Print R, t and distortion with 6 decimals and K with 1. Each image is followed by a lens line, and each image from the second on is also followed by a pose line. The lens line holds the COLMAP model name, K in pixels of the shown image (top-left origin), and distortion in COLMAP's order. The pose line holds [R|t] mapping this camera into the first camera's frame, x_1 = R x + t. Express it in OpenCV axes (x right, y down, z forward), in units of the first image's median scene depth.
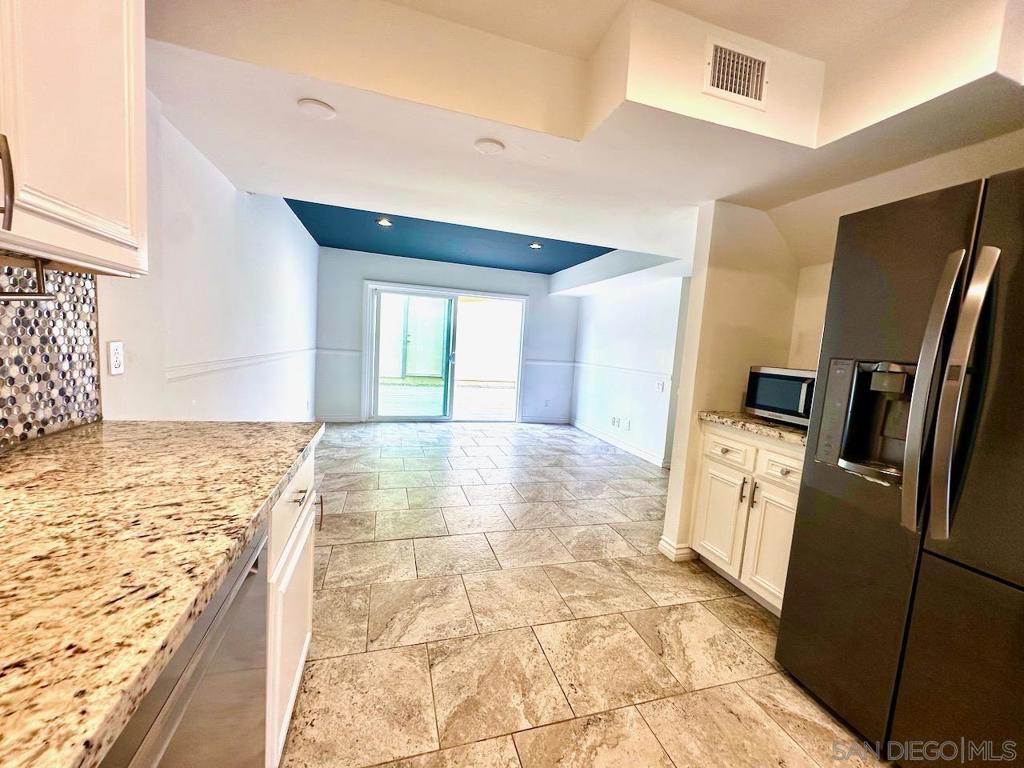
lens RADIAL K [[406.9, 0, 513.1], [0, 406.9, 384.5], [0, 0, 1]] dist [-0.005223, 0.001170]
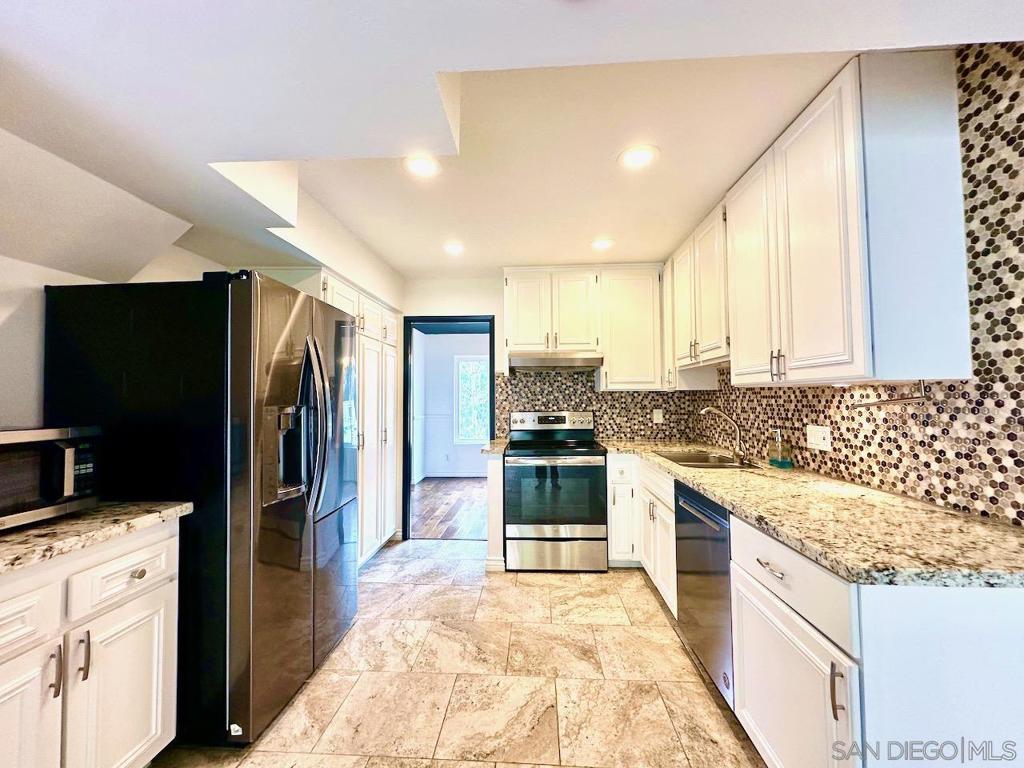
lens RADIAL K [[406.9, 0, 513.1], [0, 406.9, 384.5], [0, 0, 1]] dist [-0.005223, 0.001170]
pose [[-0.935142, -0.046553, 0.351201, -0.130201], [-0.019468, 0.996583, 0.080266, -0.147016], [-0.353738, 0.068223, -0.932853, 1.175698]]
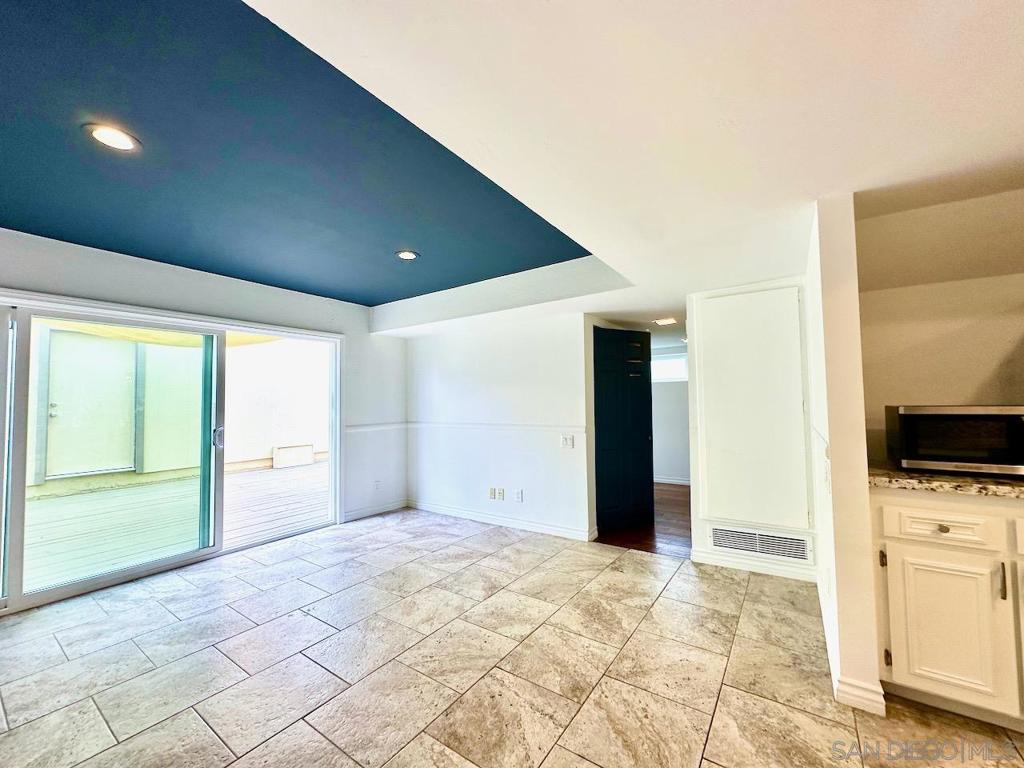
lens RADIAL K [[406.9, 0, 513.1], [0, 406.9, 384.5], [0, 0, 1]] dist [-0.005223, 0.001170]
pose [[0.783841, -0.047911, 0.619110, -0.490672], [0.124645, 0.988866, -0.081286, -0.120686], [-0.608323, 0.140884, 0.781086, 0.865213]]
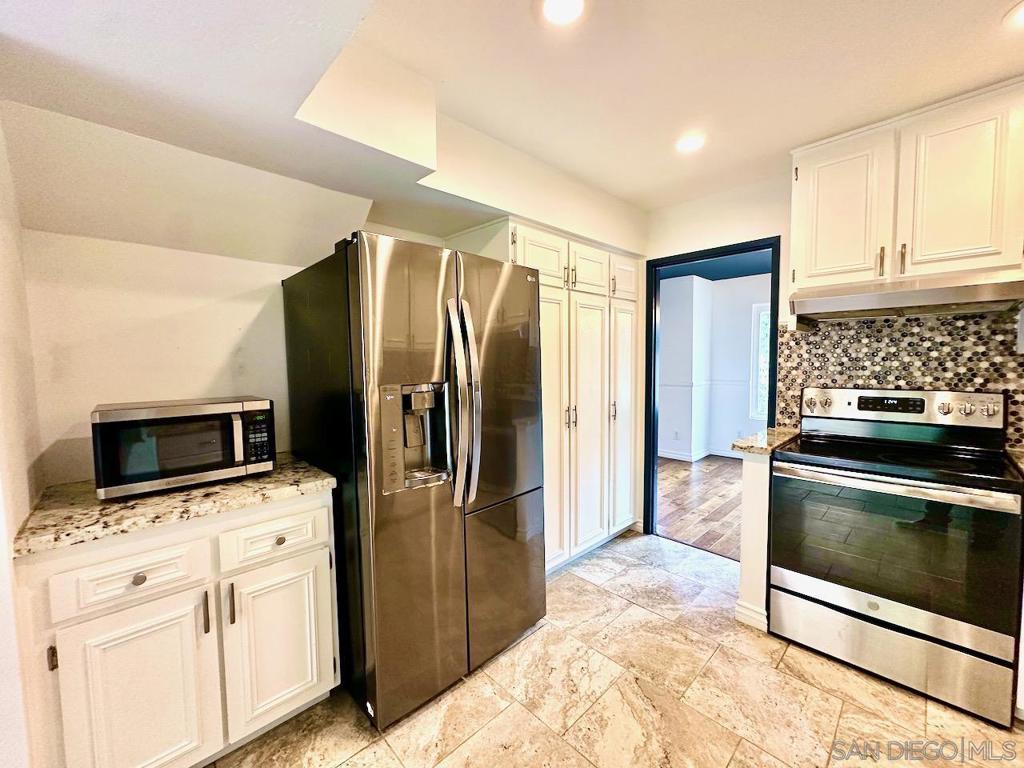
lens RADIAL K [[406.9, 0, 513.1], [0, 406.9, 384.5], [0, 0, 1]] dist [-0.005223, 0.001170]
pose [[-0.452156, -0.111818, 0.884902, -0.129465], [0.072071, 0.984286, 0.161202, -0.131440], [-0.889023, 0.136664, -0.436992, 0.762450]]
